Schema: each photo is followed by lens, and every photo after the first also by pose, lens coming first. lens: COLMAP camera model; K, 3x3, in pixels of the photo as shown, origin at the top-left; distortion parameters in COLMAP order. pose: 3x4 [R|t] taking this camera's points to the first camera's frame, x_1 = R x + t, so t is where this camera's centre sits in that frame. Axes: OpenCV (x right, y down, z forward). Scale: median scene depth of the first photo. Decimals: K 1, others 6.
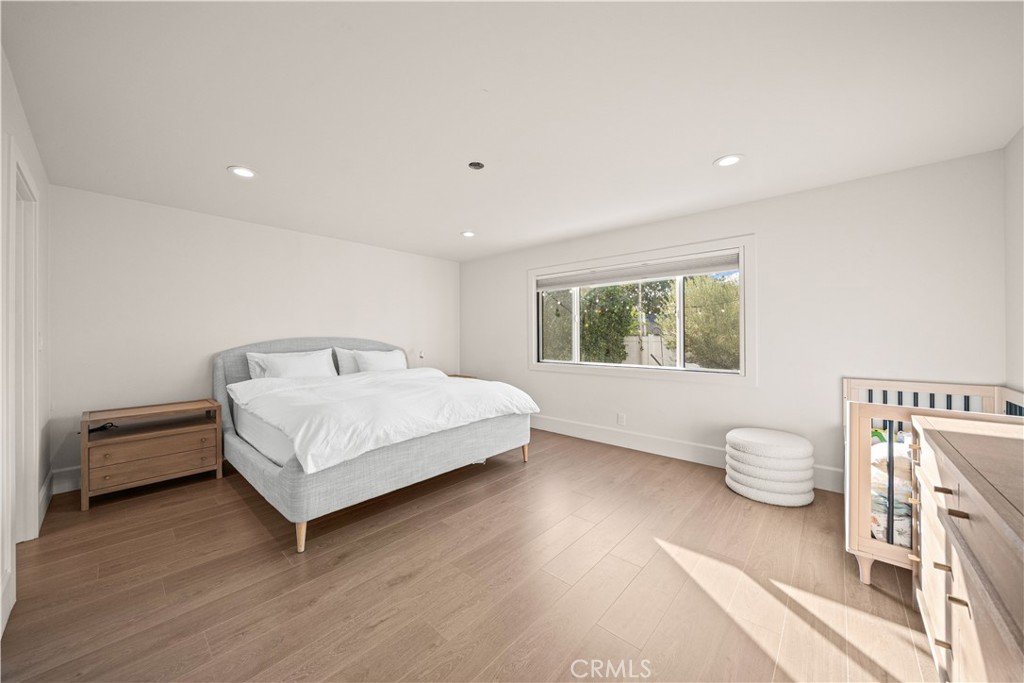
lens RADIAL K [[366.1, 0, 510.9], [0, 366.1, 335.1], [0, 0, 1]] dist [-0.001539, -0.000127]
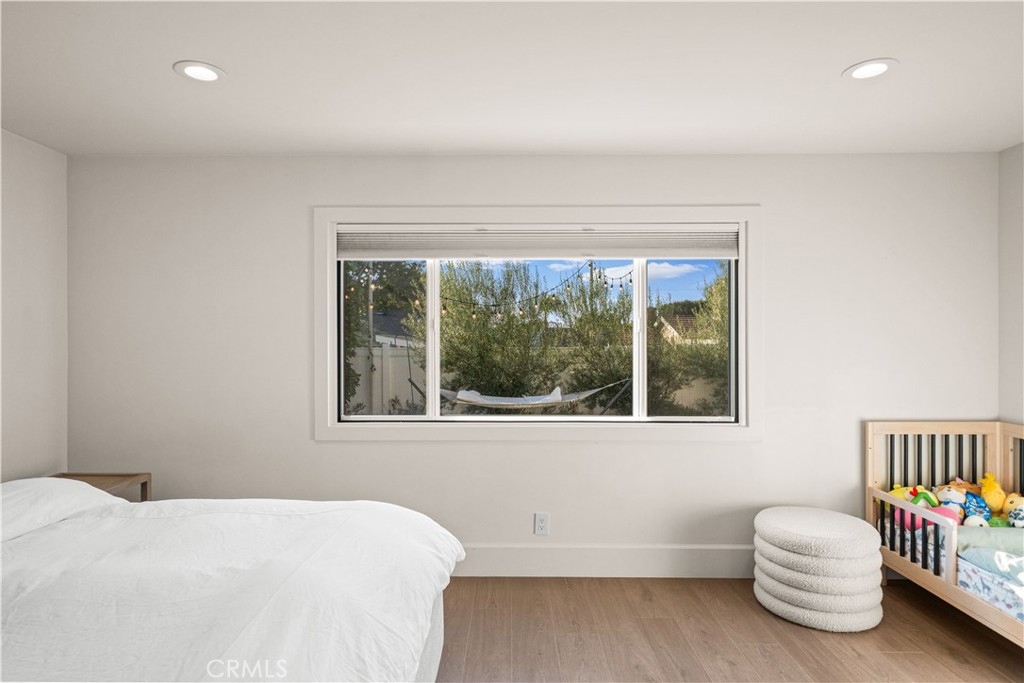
lens RADIAL K [[564.1, 0, 509.4], [0, 564.1, 341.2], [0, 0, 1]] dist [0.002463, 0.001188]
pose [[0.747556, 0.000169, 0.664199, -0.295291], [-0.002718, 0.999992, 0.002804, -0.033643], [-0.664194, -0.003901, 0.747550, 0.492022]]
